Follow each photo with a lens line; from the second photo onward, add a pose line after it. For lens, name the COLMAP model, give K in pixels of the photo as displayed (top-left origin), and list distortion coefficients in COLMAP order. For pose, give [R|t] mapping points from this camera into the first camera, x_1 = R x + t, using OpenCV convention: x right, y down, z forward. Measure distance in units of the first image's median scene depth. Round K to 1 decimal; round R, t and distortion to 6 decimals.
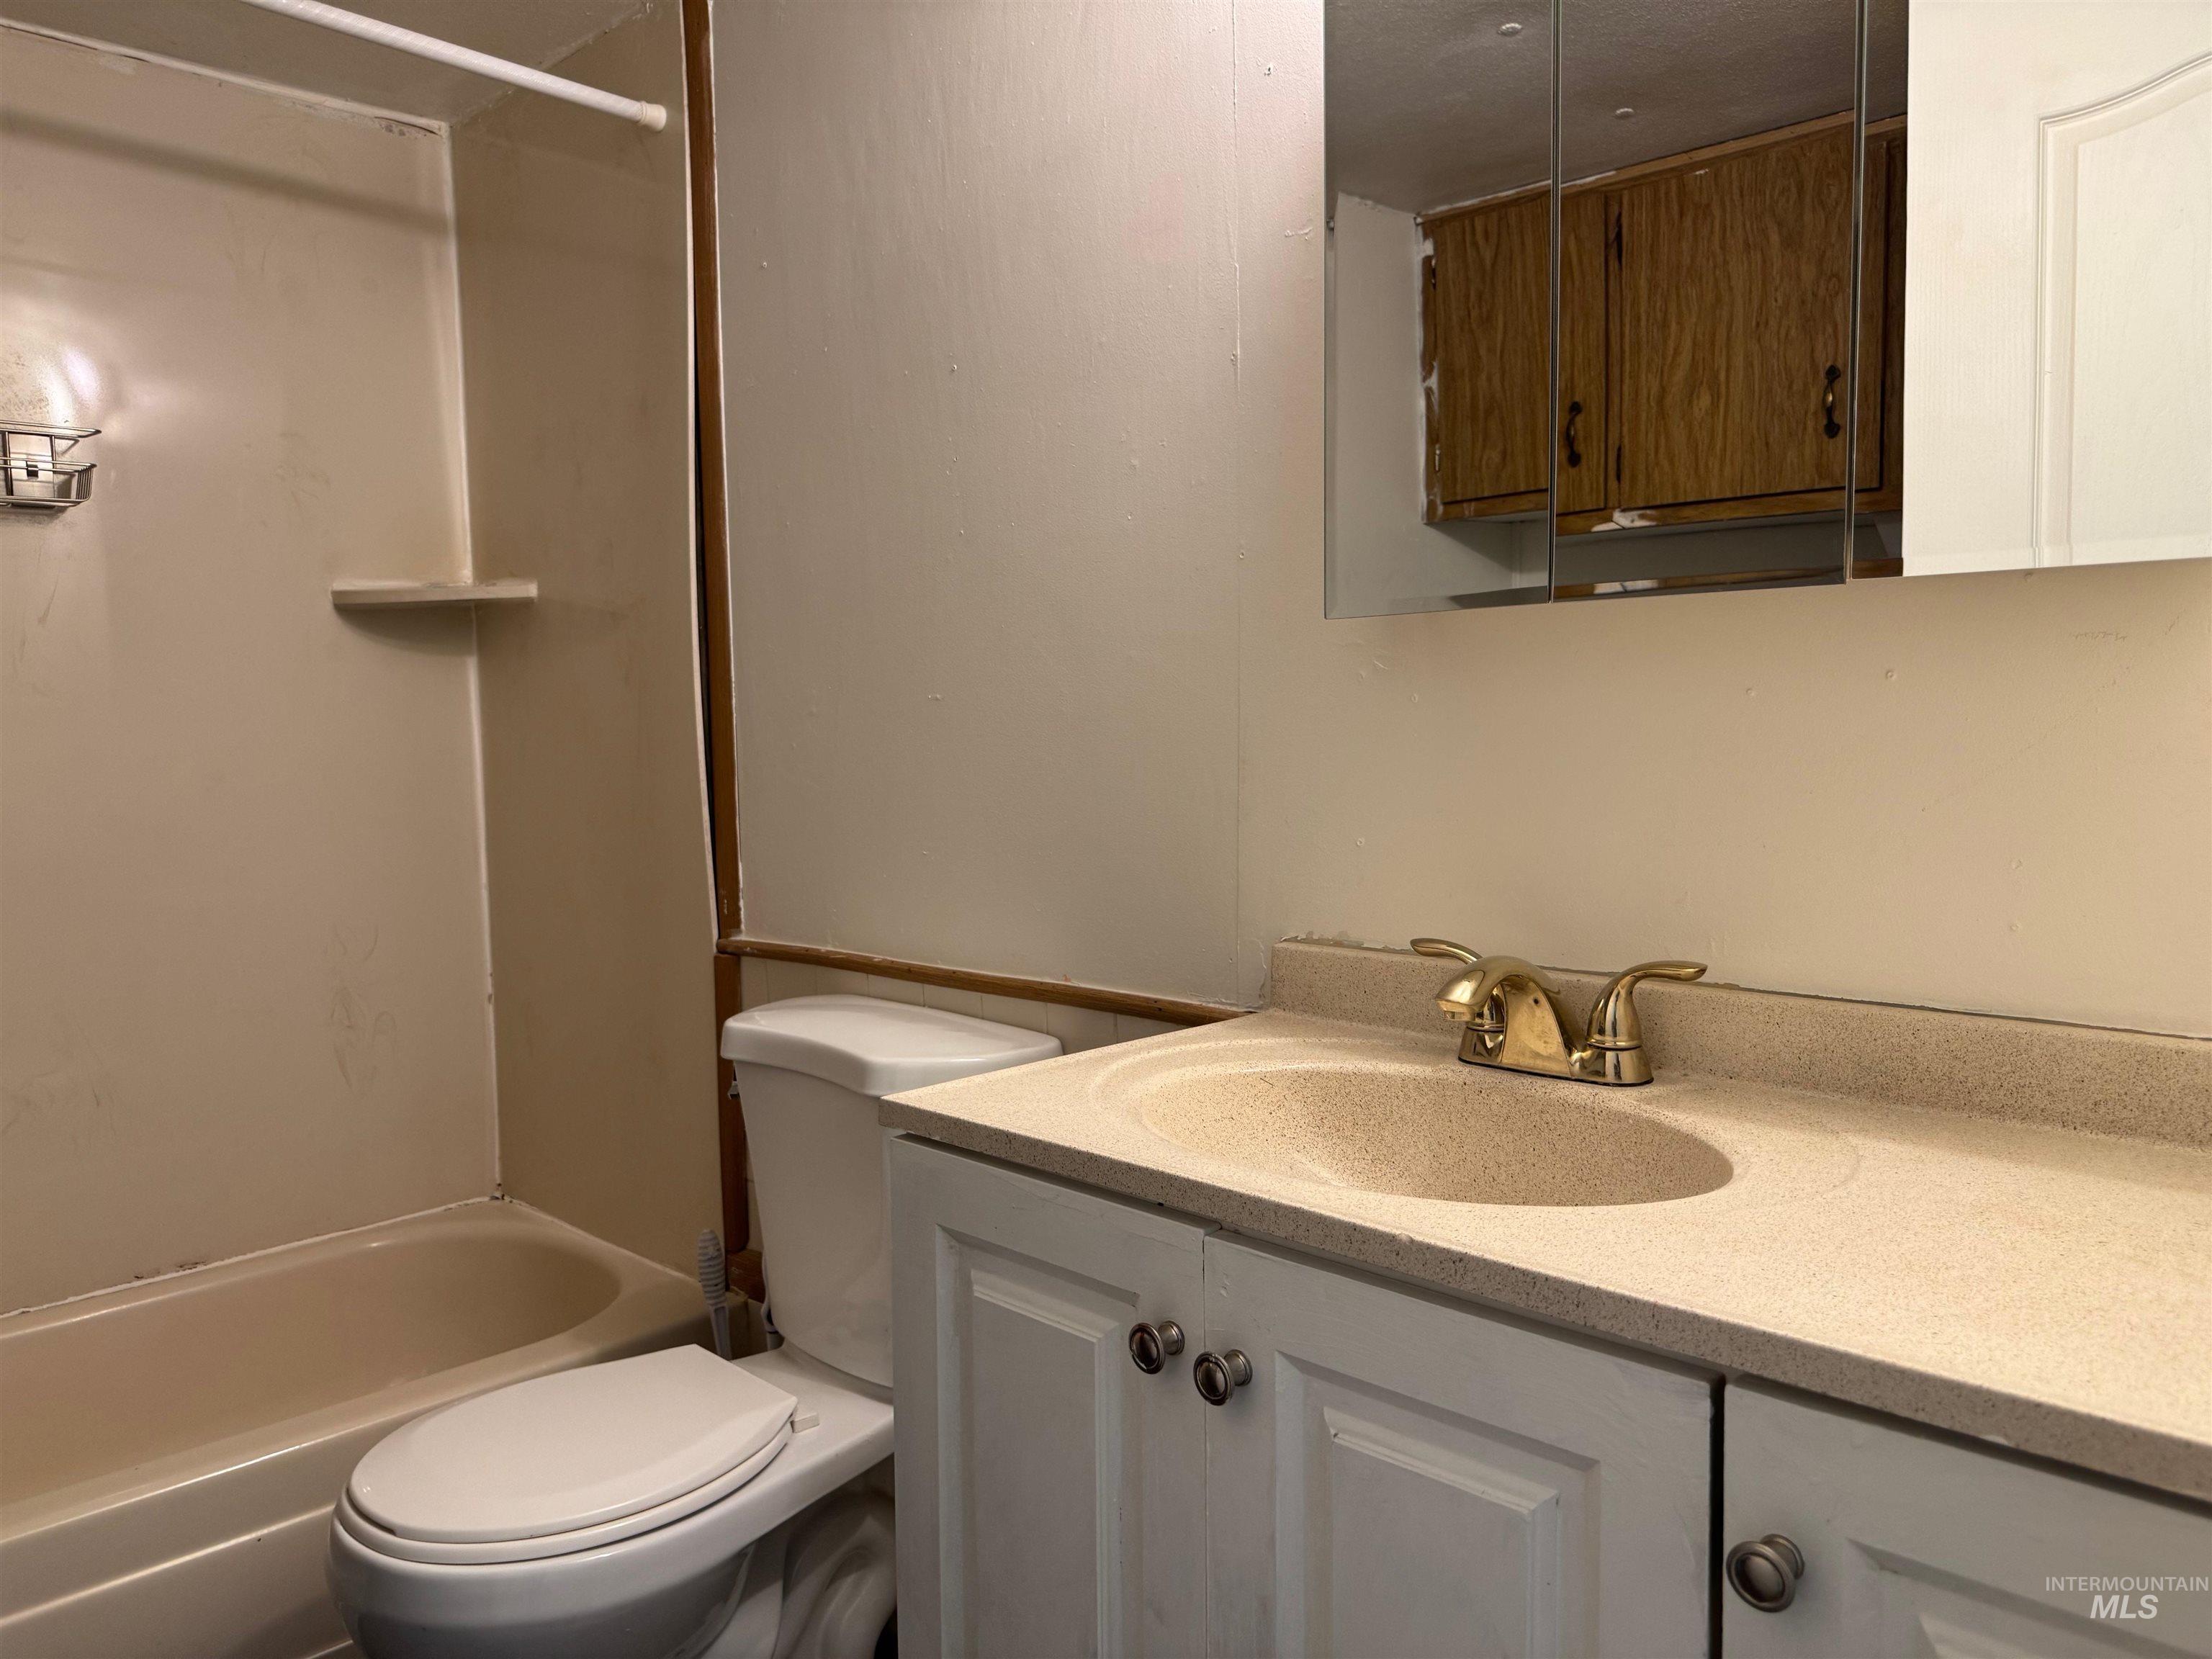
lens RADIAL K [[1568.8, 0, 1102.2], [0, 1568.8, 818.5], [0, 0, 1]] dist [0.098545, -0.160895]
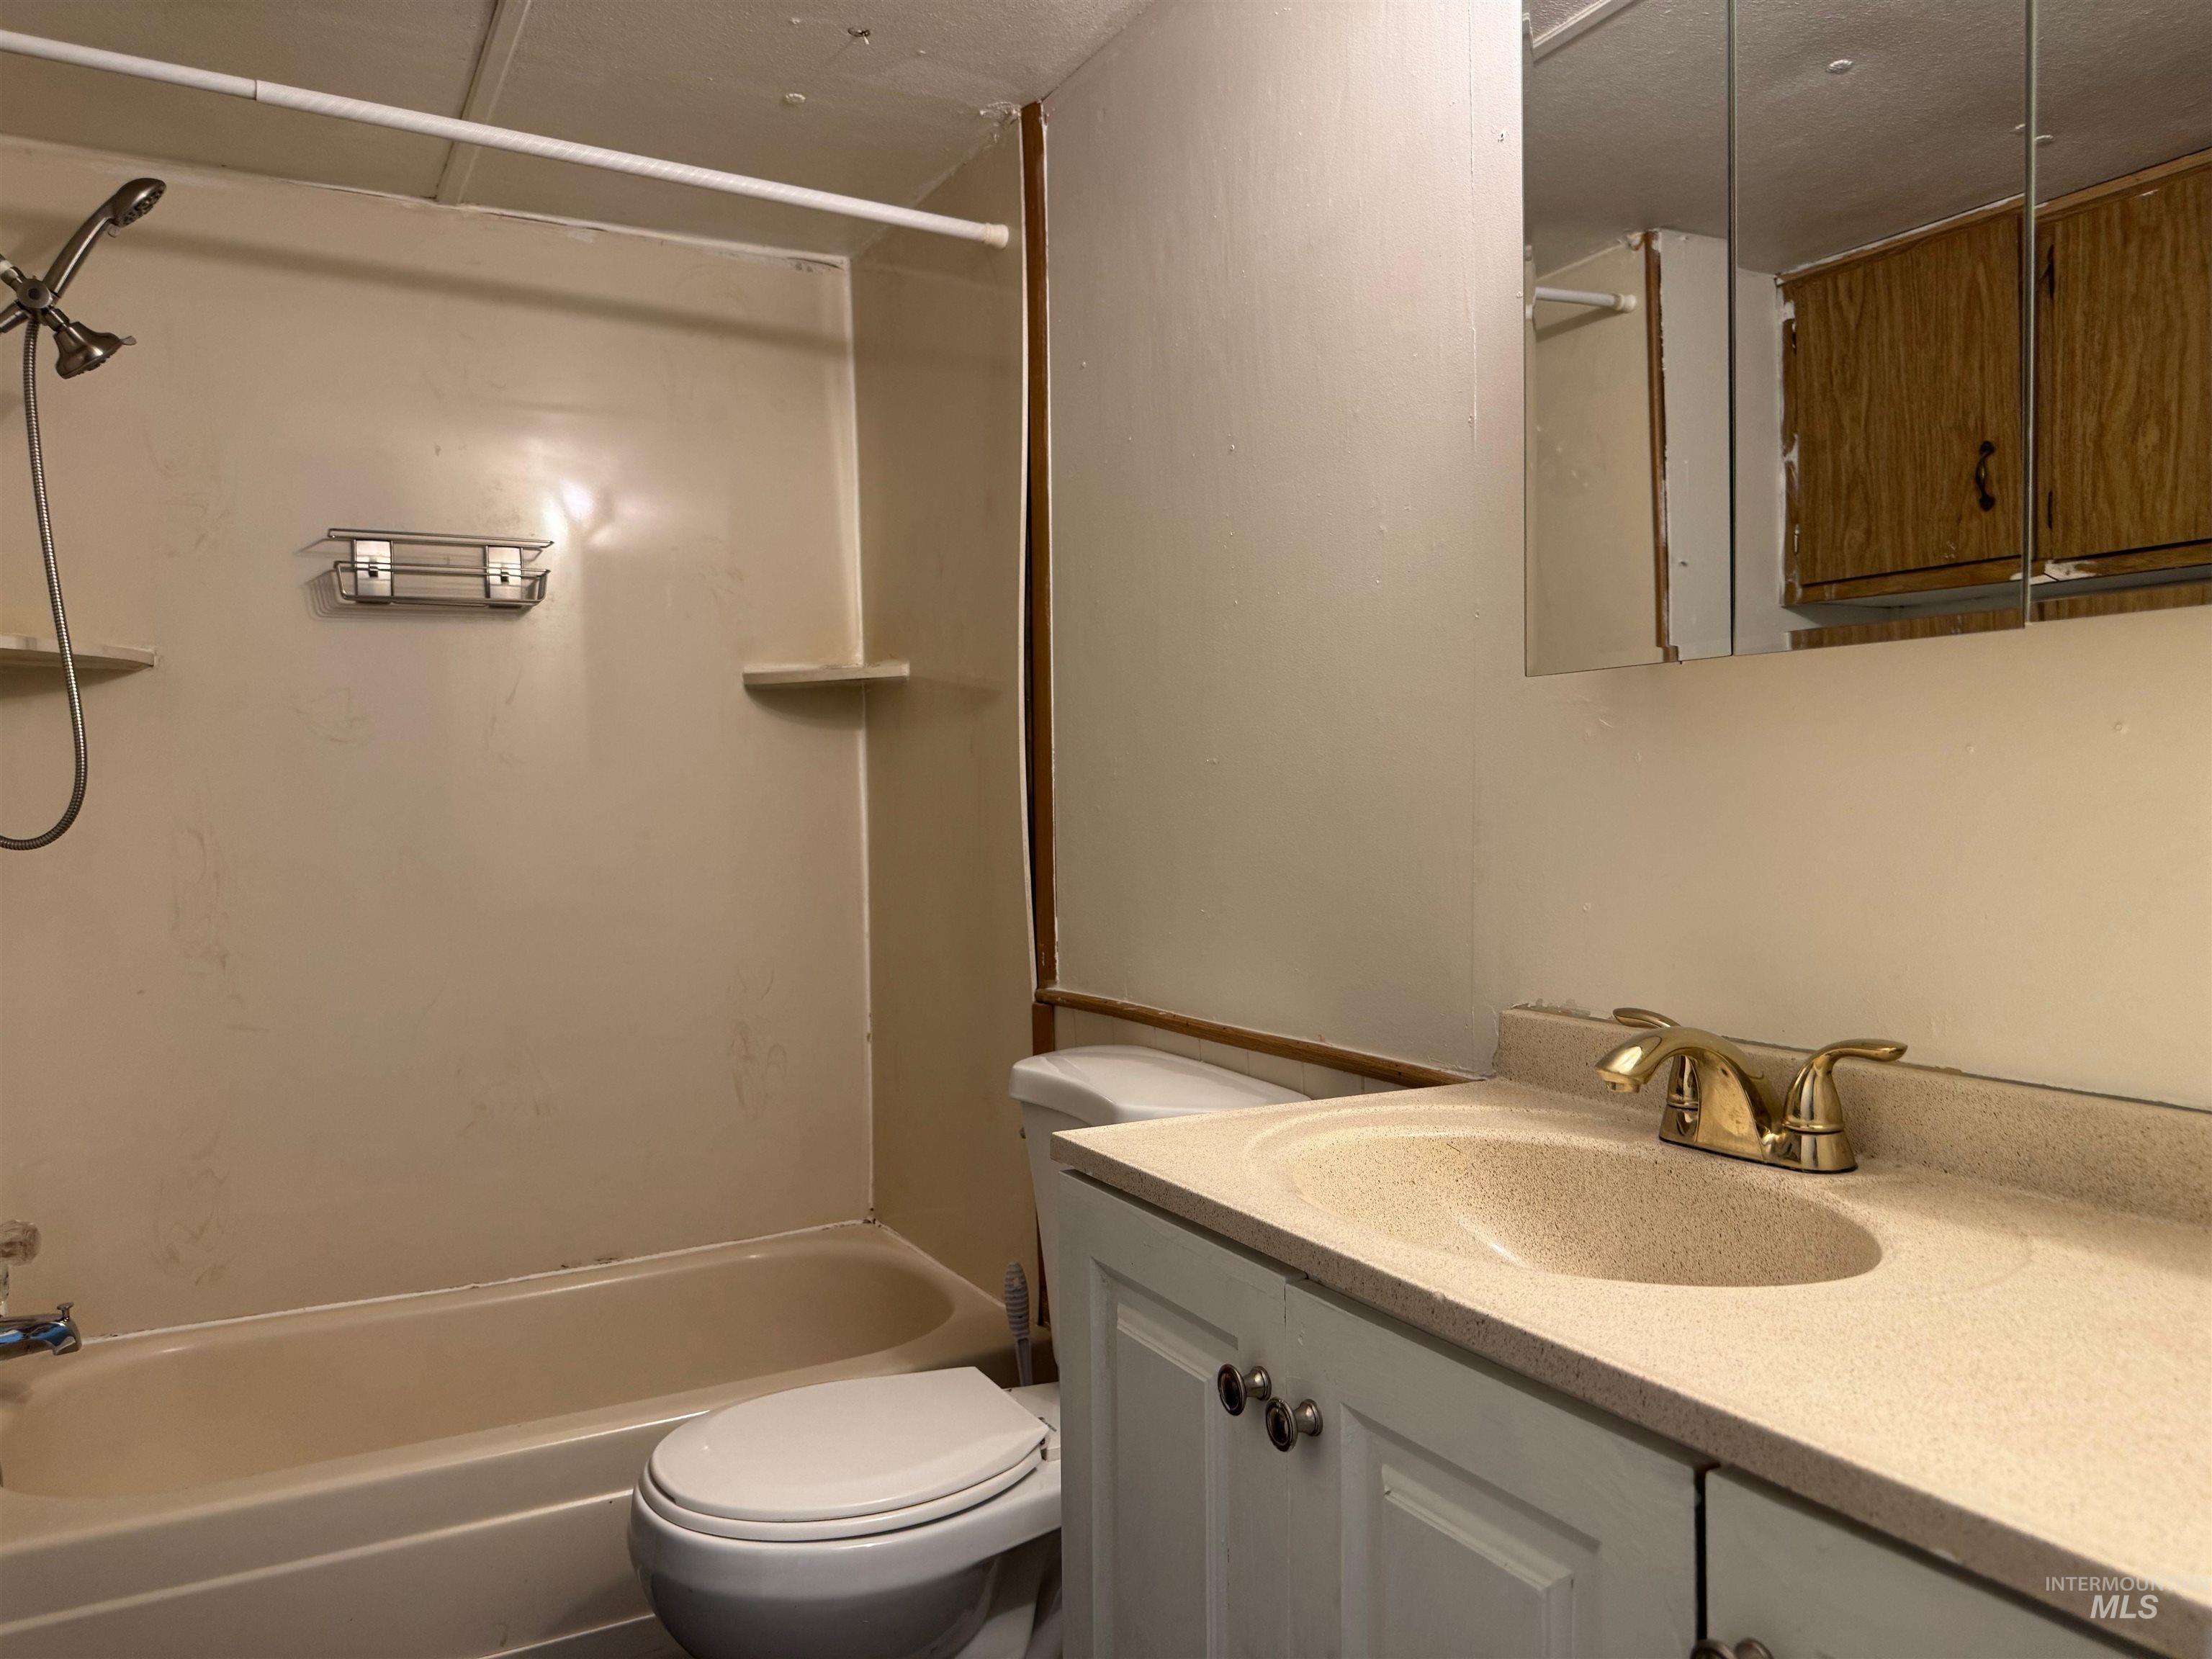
lens RADIAL K [[1568.8, 0, 1102.2], [0, 1568.8, 818.5], [0, 0, 1]] dist [0.098545, -0.160895]
pose [[0.957988, 0.005665, -0.286751, 0.153502], [-0.018213, 0.998988, -0.041113, 0.005833], [0.286228, 0.044608, 0.957123, -0.014671]]
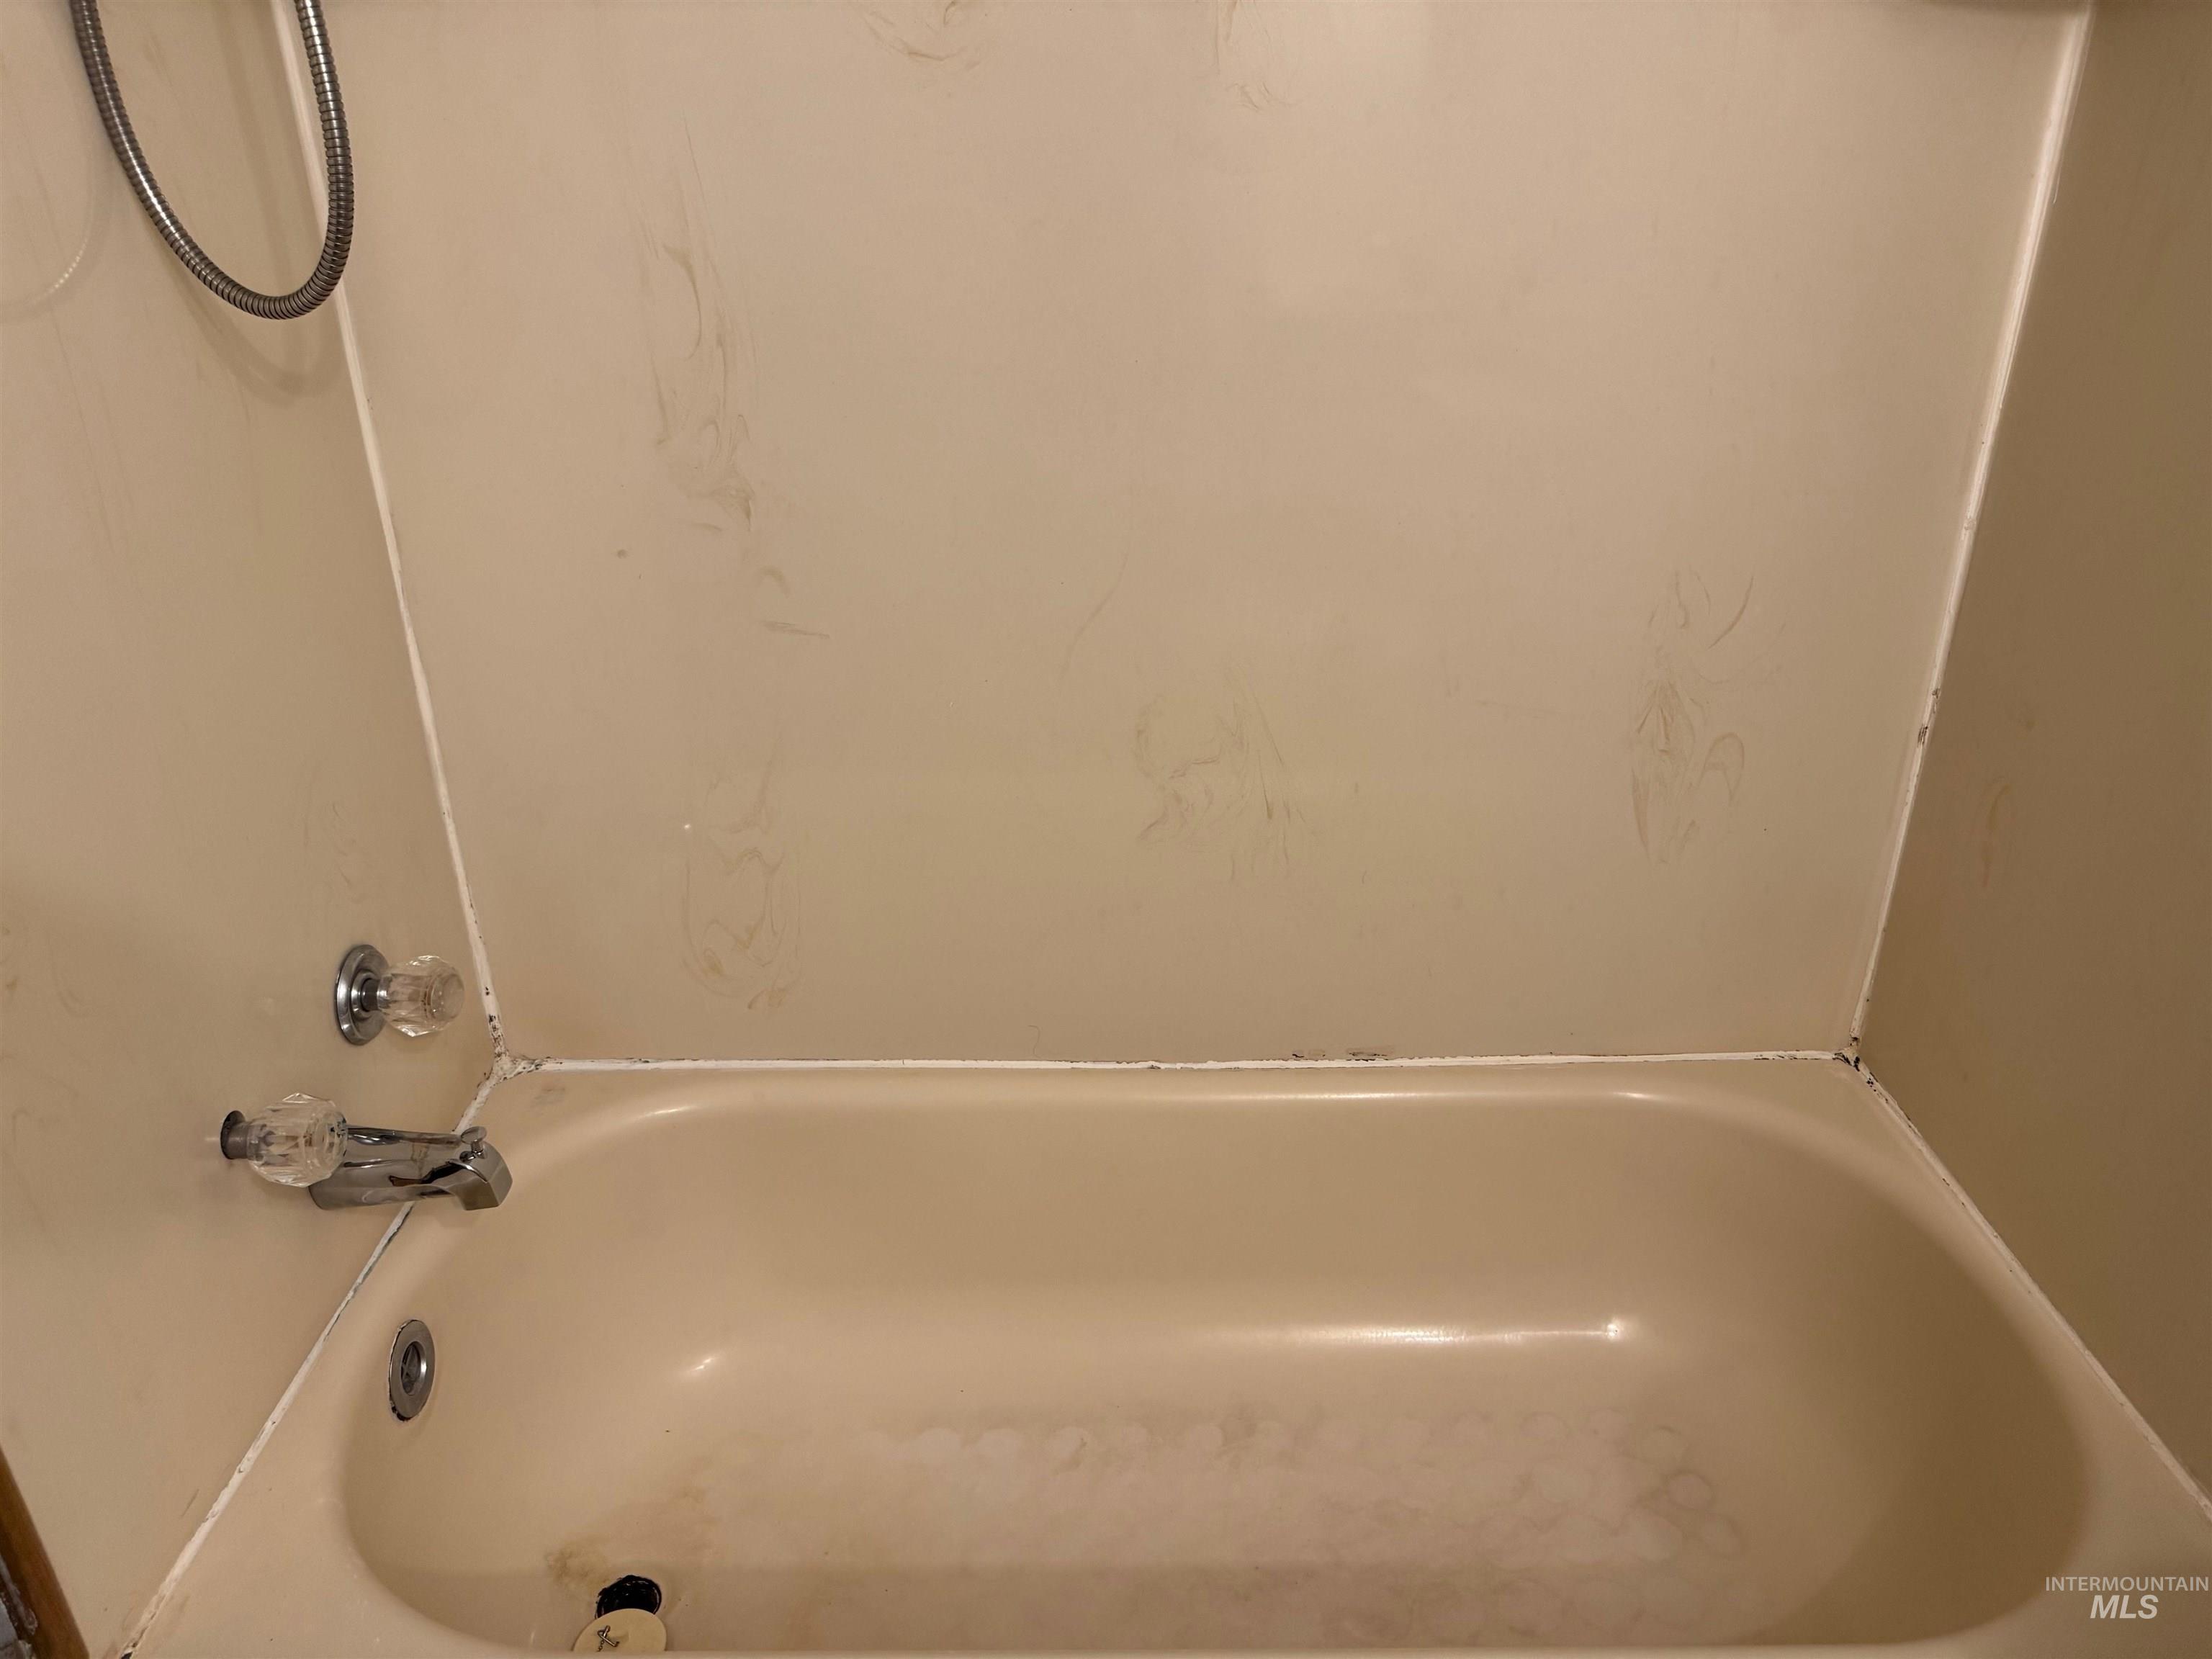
lens RADIAL K [[1535.6, 0, 1104.9], [0, 1535.6, 827.2], [0, 0, 1]] dist [0.096228, -0.157610]
pose [[0.708054, 0.313035, -0.632984, -0.440081], [-0.053180, 0.917469, 0.394237, -0.089195], [0.704153, -0.245479, 0.666265, 0.831217]]
